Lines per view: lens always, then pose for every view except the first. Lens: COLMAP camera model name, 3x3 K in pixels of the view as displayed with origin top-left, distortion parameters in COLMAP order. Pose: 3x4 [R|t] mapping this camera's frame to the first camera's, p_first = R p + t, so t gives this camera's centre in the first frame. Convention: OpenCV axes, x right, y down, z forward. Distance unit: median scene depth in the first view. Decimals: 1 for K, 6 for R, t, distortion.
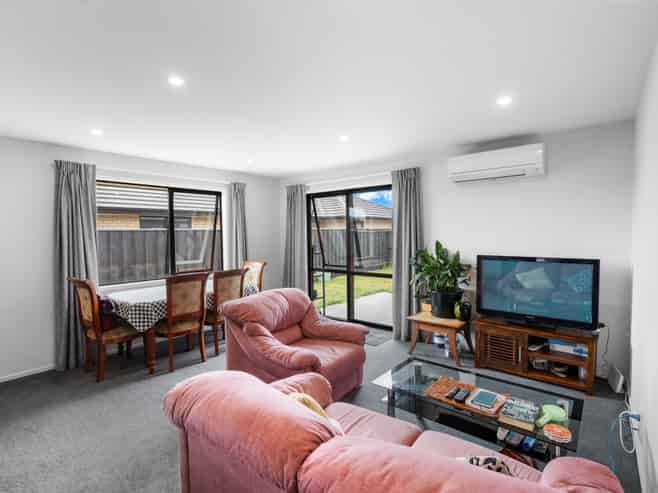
lens RADIAL K [[336.1, 0, 329.0], [0, 336.1, 246.5], [0, 0, 1]] dist [-0.000902, -0.000242]
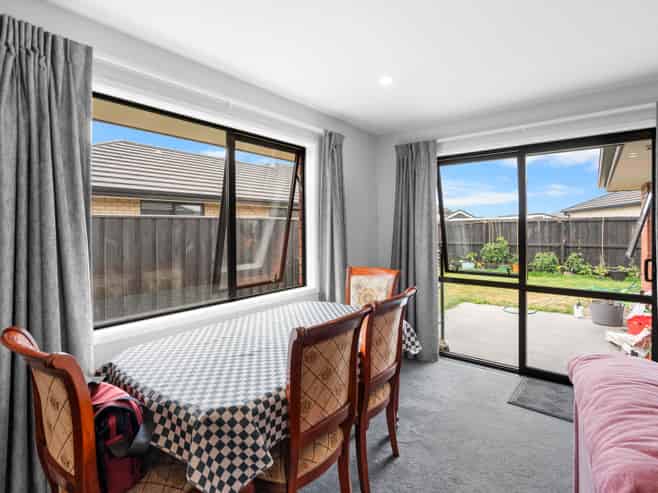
lens RADIAL K [[342.0, 0, 328.4], [0, 342.0, 228.0], [0, 0, 1]] dist [0.000636, 0.000542]
pose [[0.999619, 0.003219, 0.027414, -0.391058], [-0.002148, 0.999237, -0.039007, -0.001022], [-0.027518, 0.038933, 0.998863, 0.545237]]
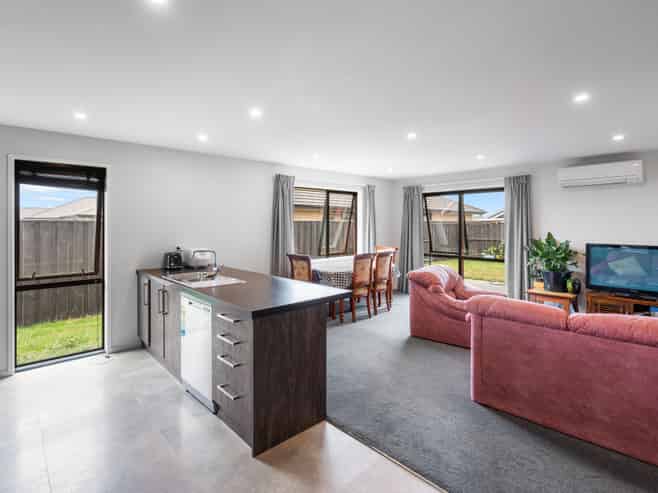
lens RADIAL K [[342.0, 0, 328.4], [0, 342.0, 228.0], [0, 0, 1]] dist [0.000636, 0.000542]
pose [[0.992384, 0.011825, -0.122616, -0.355387], [-0.015264, 0.999515, -0.027146, 0.014980], [0.122235, 0.028811, 0.992083, -0.402527]]
